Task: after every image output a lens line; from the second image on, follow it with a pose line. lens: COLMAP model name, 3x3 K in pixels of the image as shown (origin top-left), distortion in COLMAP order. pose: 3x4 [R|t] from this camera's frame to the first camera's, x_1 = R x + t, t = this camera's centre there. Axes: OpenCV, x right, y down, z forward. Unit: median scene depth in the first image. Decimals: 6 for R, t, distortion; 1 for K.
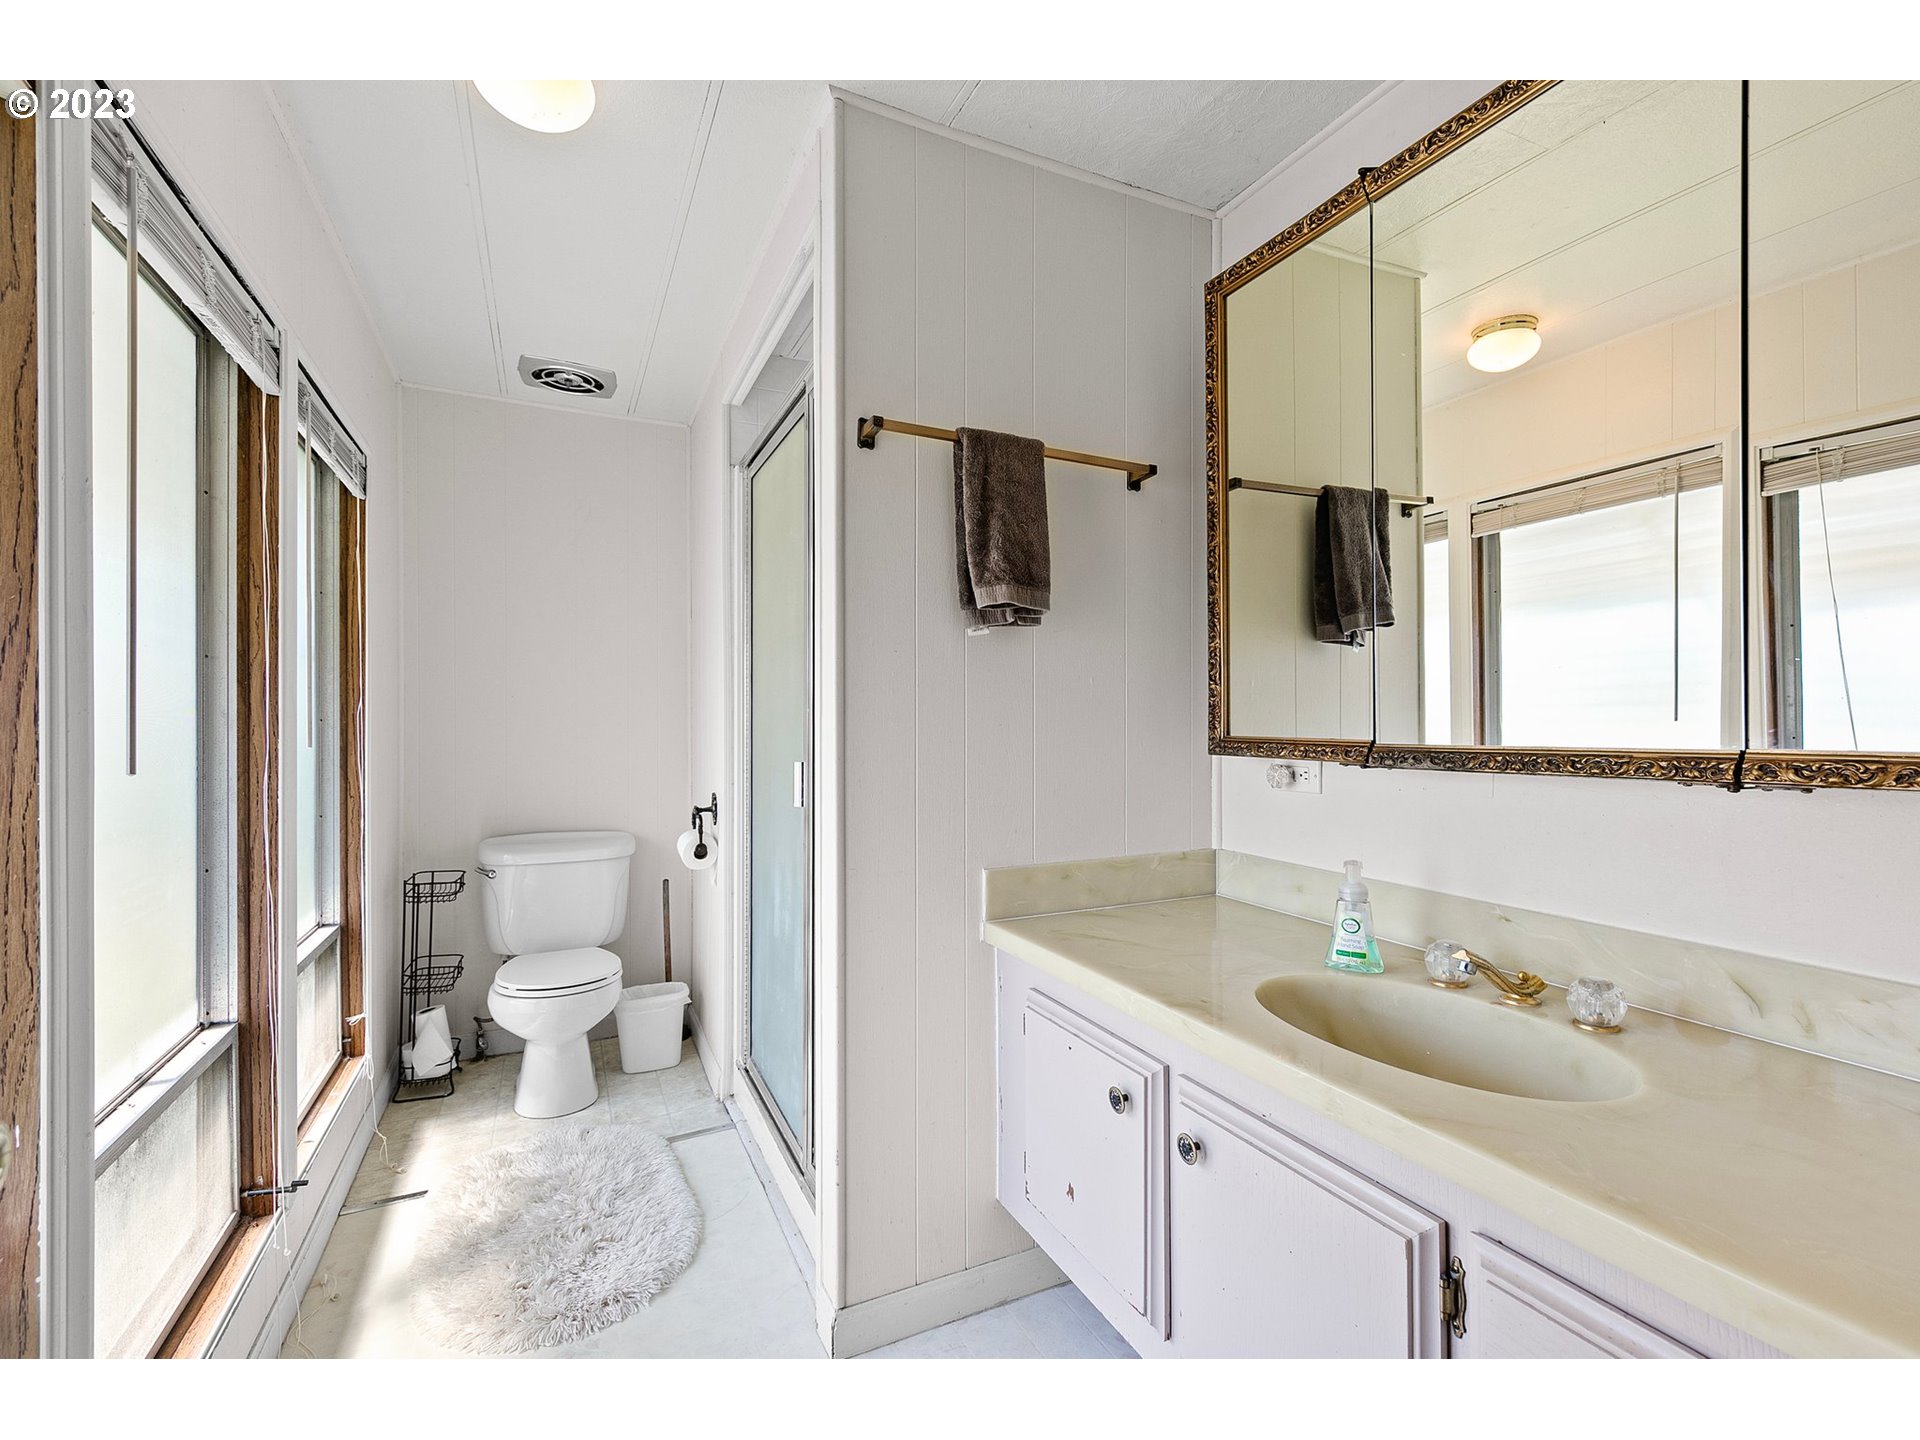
lens RADIAL K [[851.0, 0, 990.3], [0, 851.0, 755.2], [0, 0, 1]] dist [0.002411, -0.000047]
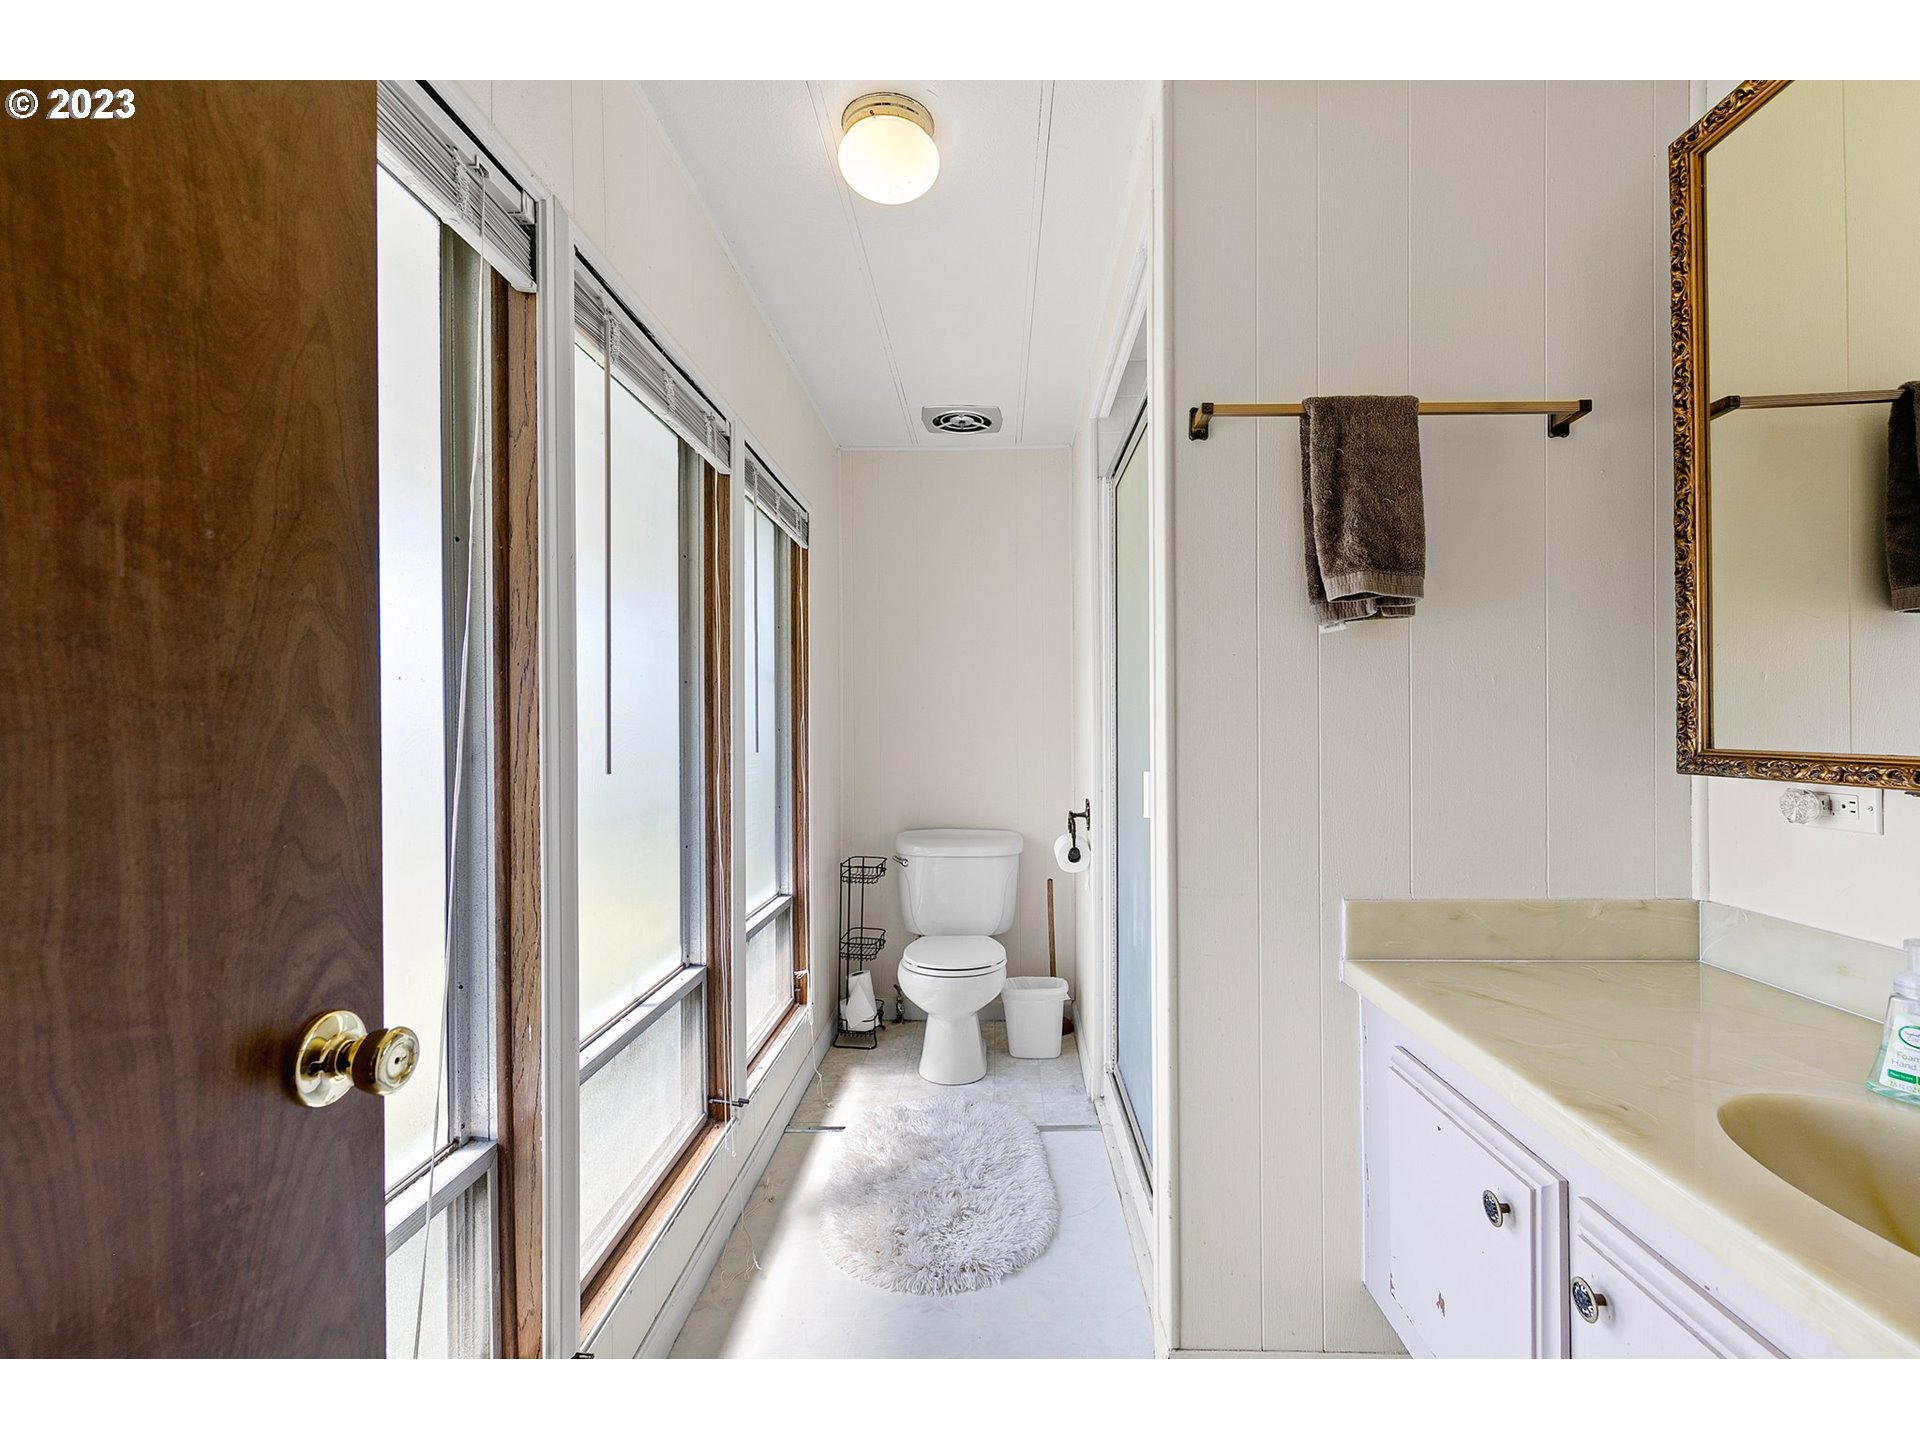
lens RADIAL K [[851.0, 0, 990.3], [0, 851.0, 755.2], [0, 0, 1]] dist [0.002411, -0.000047]
pose [[0.881395, 0.011760, -0.472233, 0.081410], [-0.014473, 0.999893, -0.002114, -0.006734], [0.472157, 0.008698, 0.881471, 0.057840]]
